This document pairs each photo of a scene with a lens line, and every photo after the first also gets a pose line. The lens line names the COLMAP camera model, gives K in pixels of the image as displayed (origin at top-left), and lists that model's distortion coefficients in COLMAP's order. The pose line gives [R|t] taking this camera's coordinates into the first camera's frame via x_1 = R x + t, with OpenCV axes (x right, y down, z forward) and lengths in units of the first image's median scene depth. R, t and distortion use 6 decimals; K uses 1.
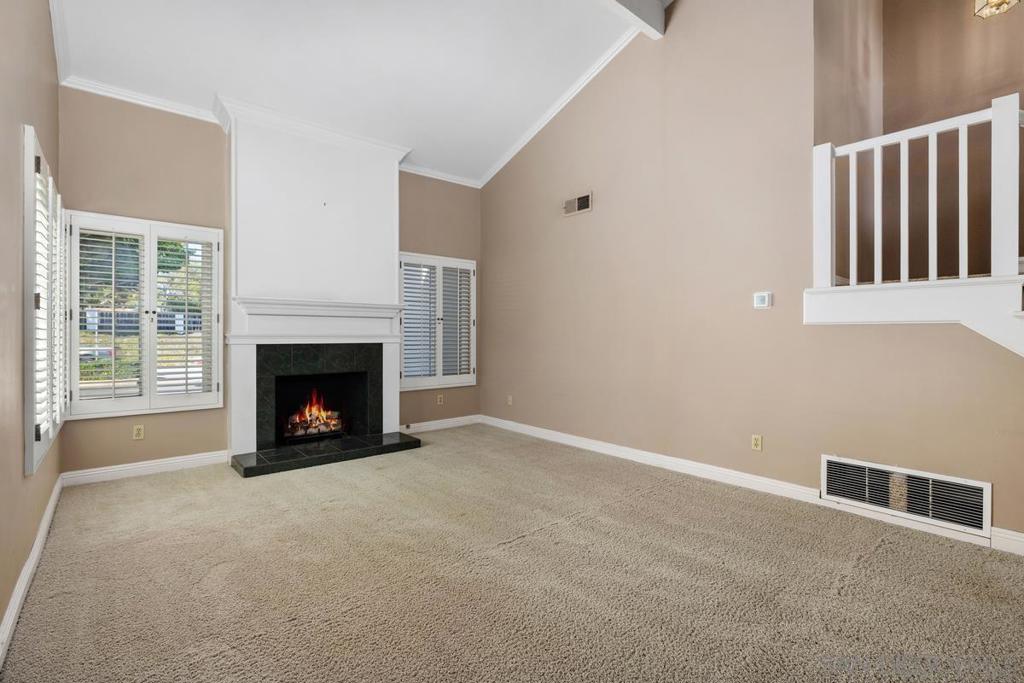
lens RADIAL K [[470.2, 0, 511.0], [0, 470.2, 331.4], [0, 0, 1]] dist [0.002285, 0.000500]
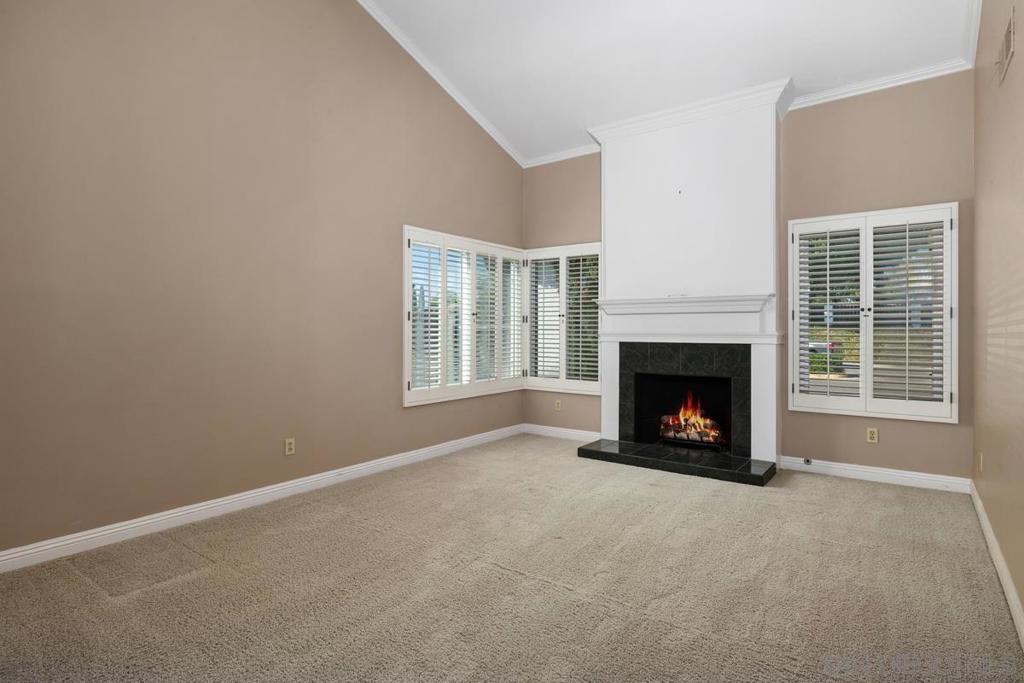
lens RADIAL K [[529.3, 0, 511.8], [0, 529.3, 336.1], [0, 0, 1]] dist [-0.031539, 0.000386]
pose [[0.214667, 0.007799, -0.976656, 0.514958], [0.004711, 0.999948, 0.009021, 0.001883], [0.976676, -0.006538, 0.214619, 0.433244]]
